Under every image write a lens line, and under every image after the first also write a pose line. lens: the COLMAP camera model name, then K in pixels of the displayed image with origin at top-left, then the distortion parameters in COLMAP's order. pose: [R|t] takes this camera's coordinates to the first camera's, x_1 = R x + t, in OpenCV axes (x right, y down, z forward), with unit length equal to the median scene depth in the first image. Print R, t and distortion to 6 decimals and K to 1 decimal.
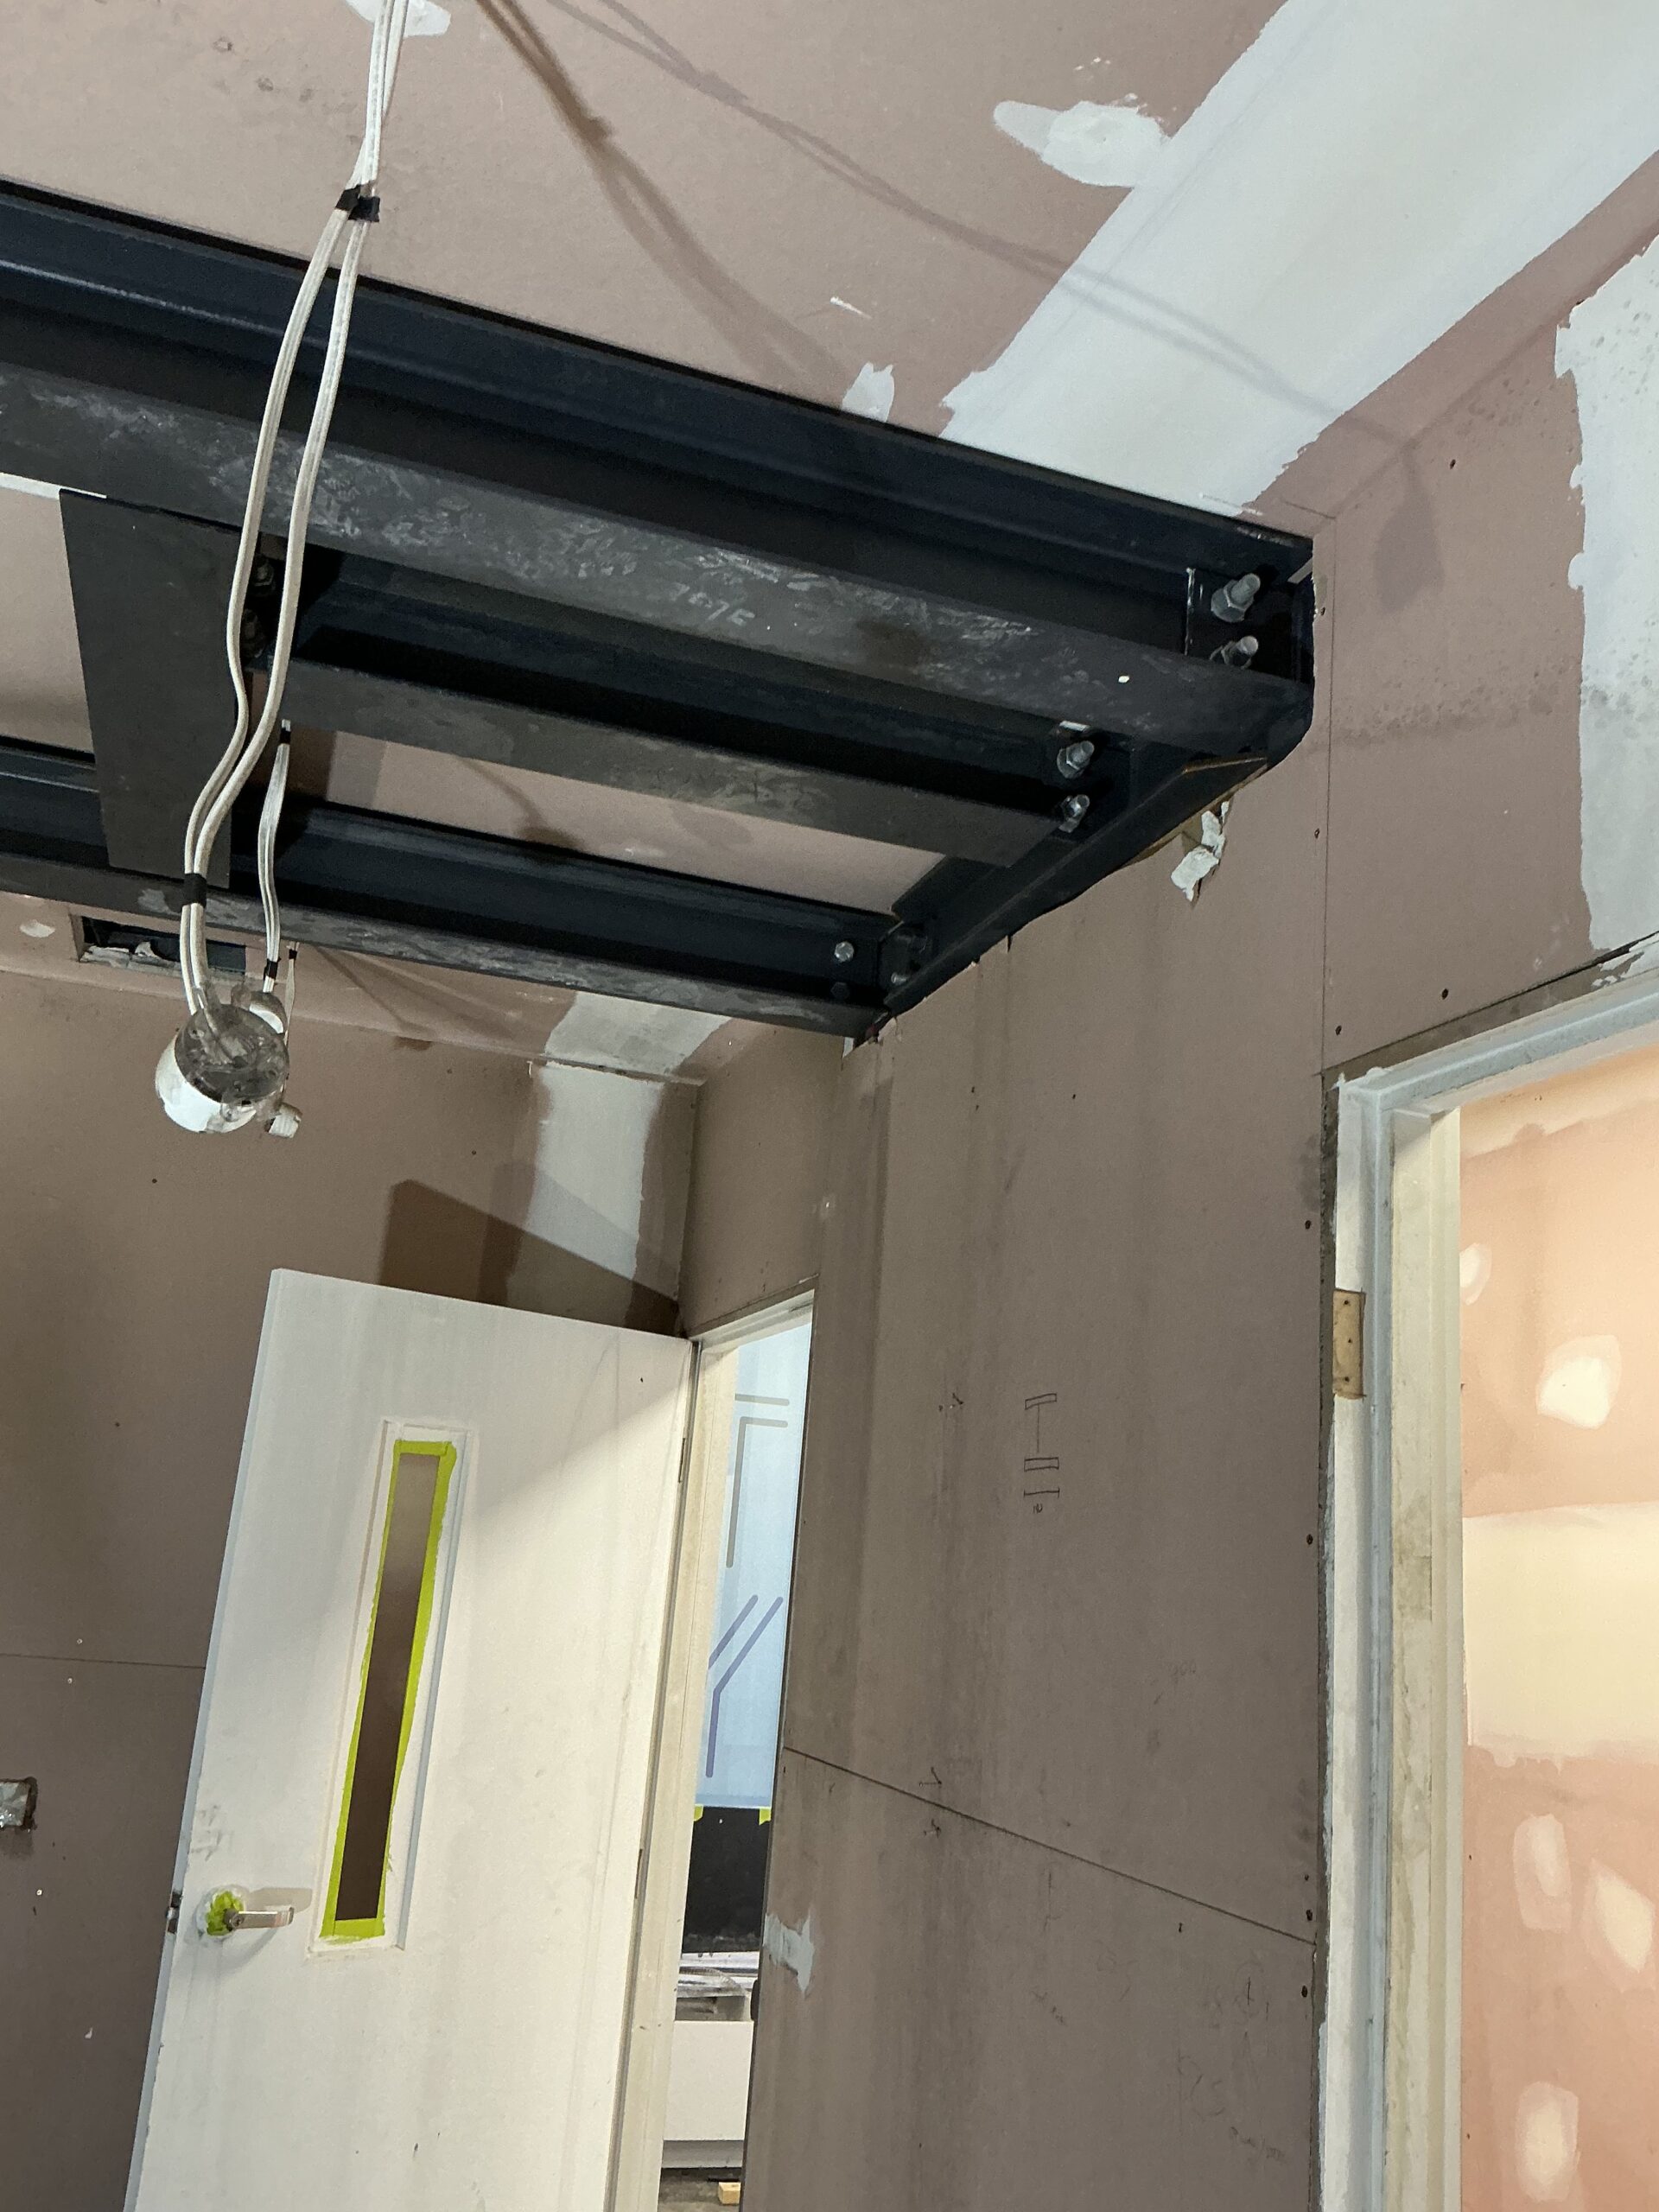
lens RADIAL K [[1833.1, 0, 829.5], [0, 1833.1, 1106.0], [0, 0, 1]] dist [0.179064, -0.362271]
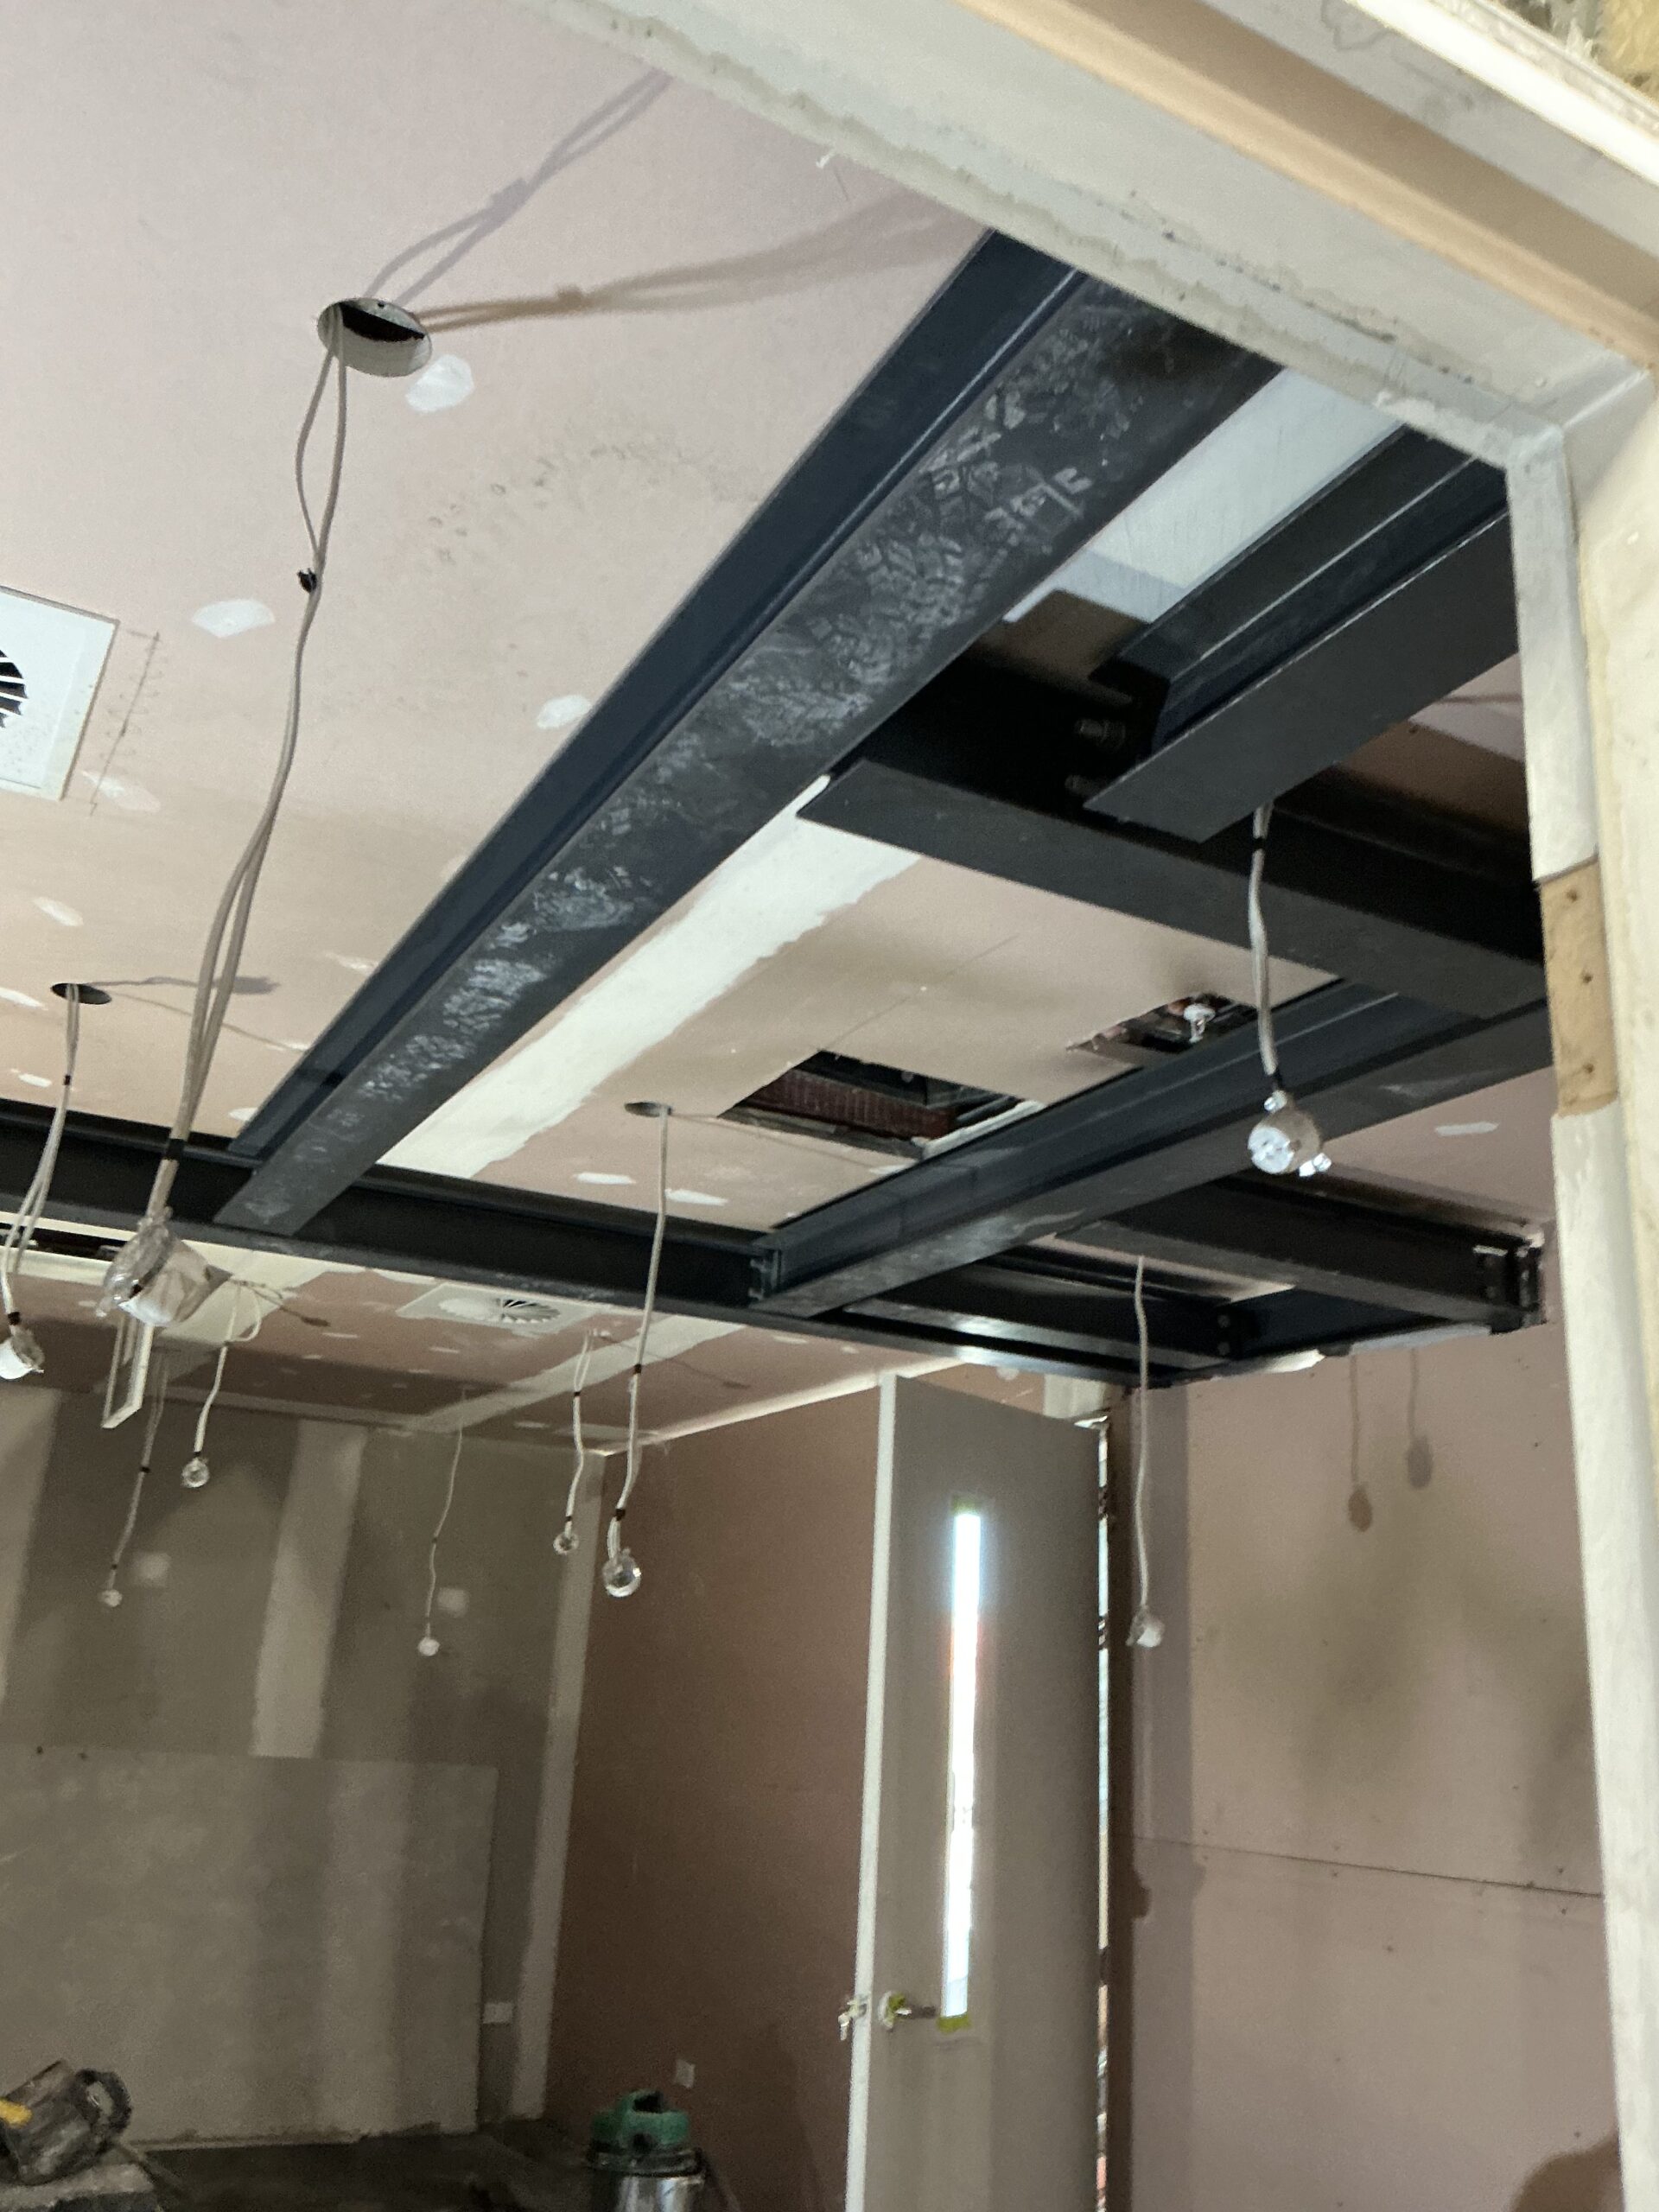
lens RADIAL K [[1829.7, 0, 838.4], [0, 1829.7, 1104.9], [0, 0, 1]] dist [0.147062, -0.313727]
pose [[0.179094, -0.377959, -0.908335, 0.617293], [0.209254, 0.916771, -0.340211, 0.259086], [0.961321, -0.129143, 0.243278, 0.743905]]
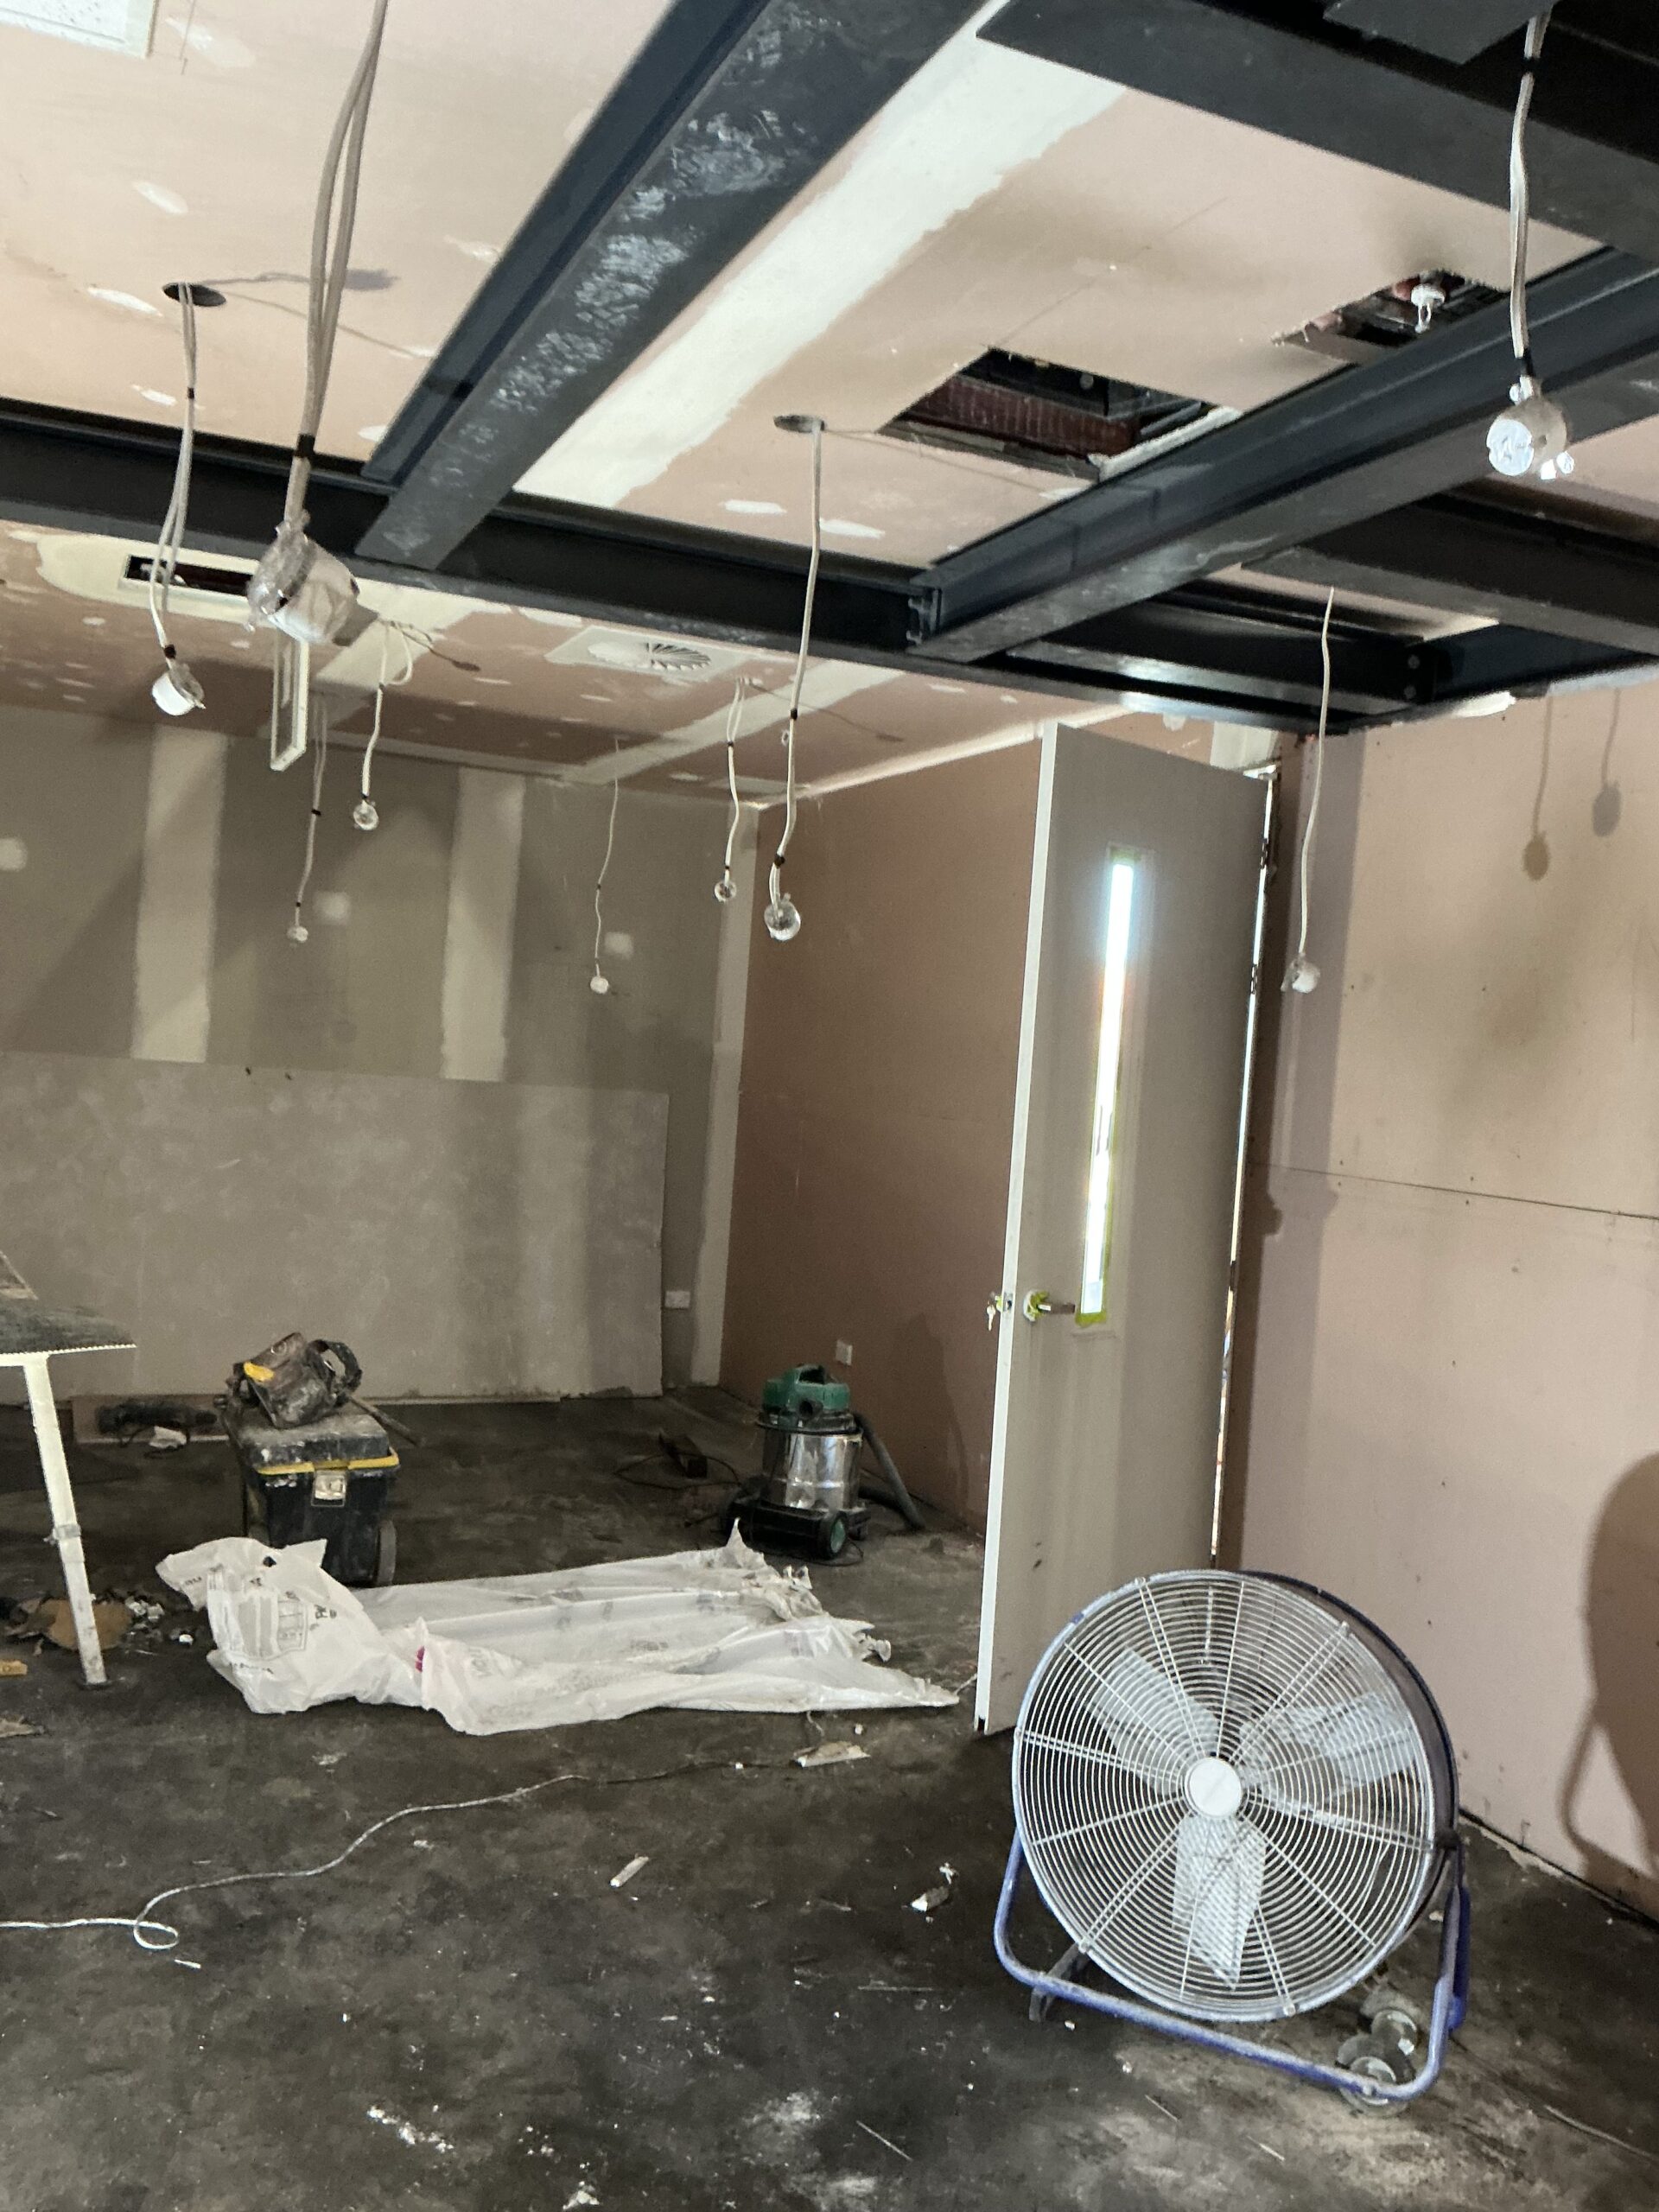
lens RADIAL K [[1829.7, 0, 838.4], [0, 1829.7, 1104.9], [0, 0, 1]] dist [0.147062, -0.313727]
pose [[0.103102, -0.045554, -0.993627, 0.579486], [0.189757, 0.981505, -0.025308, 0.260849], [0.976403, -0.185938, 0.109839, 0.738318]]
